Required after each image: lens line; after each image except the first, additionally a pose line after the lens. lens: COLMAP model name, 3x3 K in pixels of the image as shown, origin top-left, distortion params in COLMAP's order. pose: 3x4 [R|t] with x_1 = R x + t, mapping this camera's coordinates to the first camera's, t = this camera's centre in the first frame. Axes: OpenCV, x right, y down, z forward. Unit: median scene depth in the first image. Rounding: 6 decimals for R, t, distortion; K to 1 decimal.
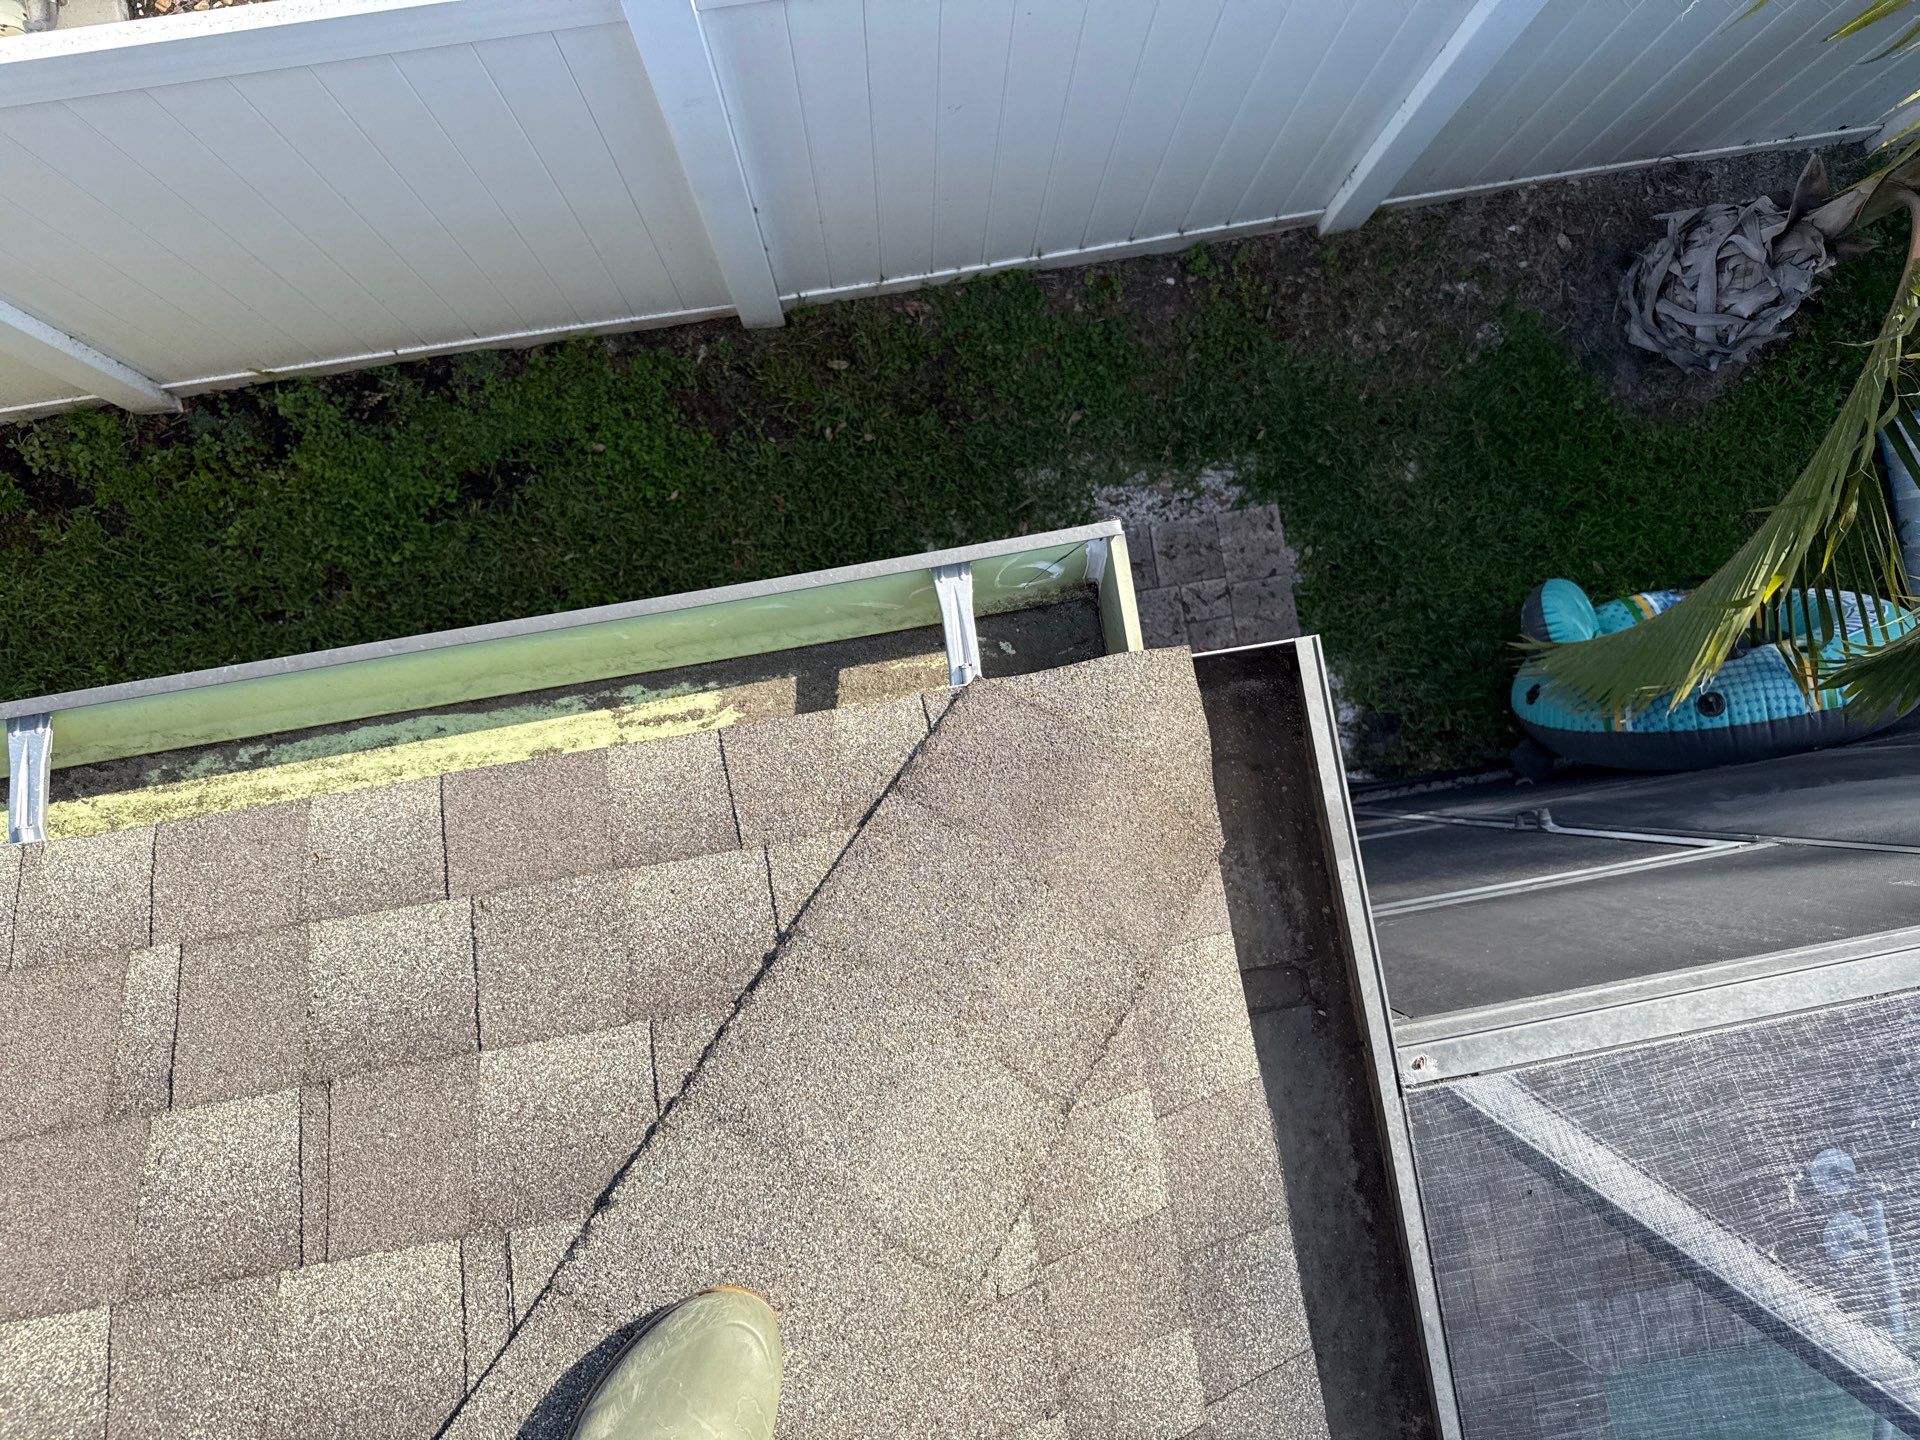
lens RADIAL K [[1382.3, 0, 943.6], [0, 1382.3, 729.6], [0, 0, 1]] dist [0.034739, -0.049567]
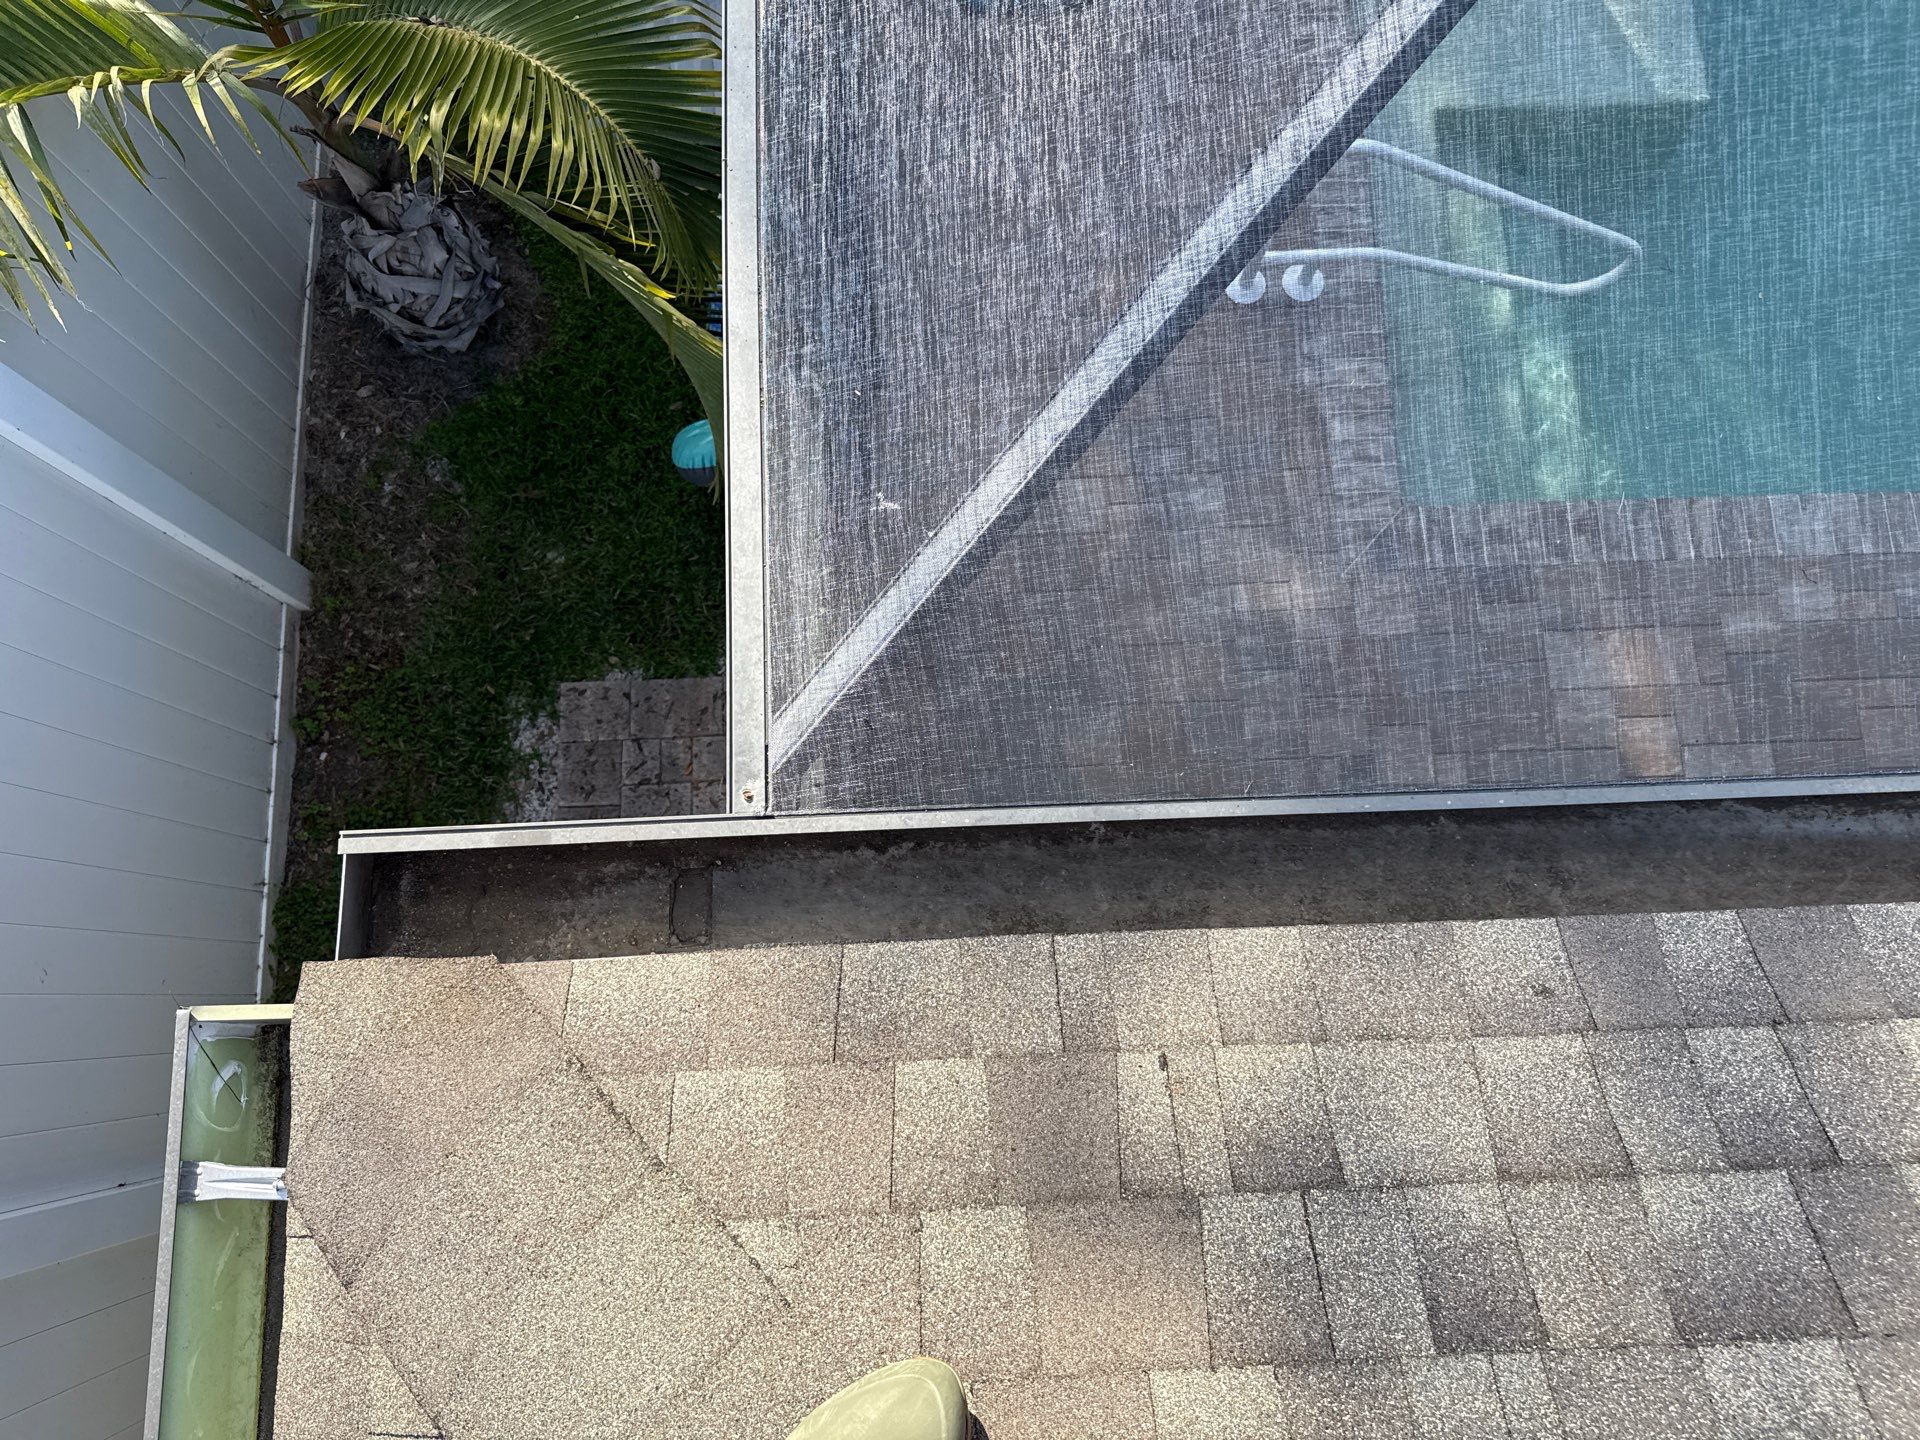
lens RADIAL K [[1382.3, 0, 966.1], [0, 1382.3, 715.9], [0, 0, 1]] dist [0.034739, -0.049567]
pose [[0.129553, -0.976421, 0.172677, 0.084483], [0.990757, 0.134529, 0.017381, 0.137488], [-0.040201, 0.168829, 0.984825, -0.037525]]
